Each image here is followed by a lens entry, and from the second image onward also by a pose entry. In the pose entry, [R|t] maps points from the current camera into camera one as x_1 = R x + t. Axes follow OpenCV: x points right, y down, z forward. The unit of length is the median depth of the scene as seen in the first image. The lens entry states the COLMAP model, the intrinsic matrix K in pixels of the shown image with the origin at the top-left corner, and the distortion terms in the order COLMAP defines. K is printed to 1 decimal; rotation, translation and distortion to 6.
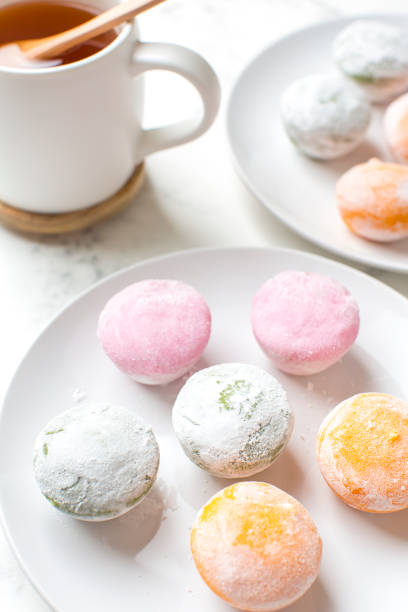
lens RADIAL K [[944.7, 0, 211.4], [0, 944.7, 288.5], [0, 0, 1]] dist [-0.026291, 0.000000]
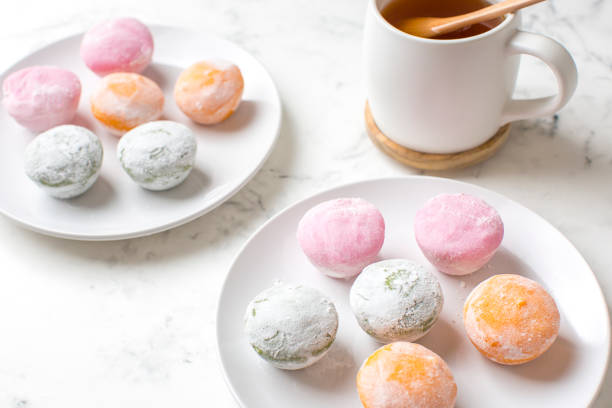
lens RADIAL K [[1103.3, 0, 298.0], [0, 1103.3, 184.9], [0, 0, 1]] dist [-0.023295, 0.000000]
pose [[0.989856, 0.021169, -0.140492, 0.104470], [-0.033502, 0.995731, -0.086012, 0.122055], [0.138071, 0.089846, 0.986339, -0.565912]]
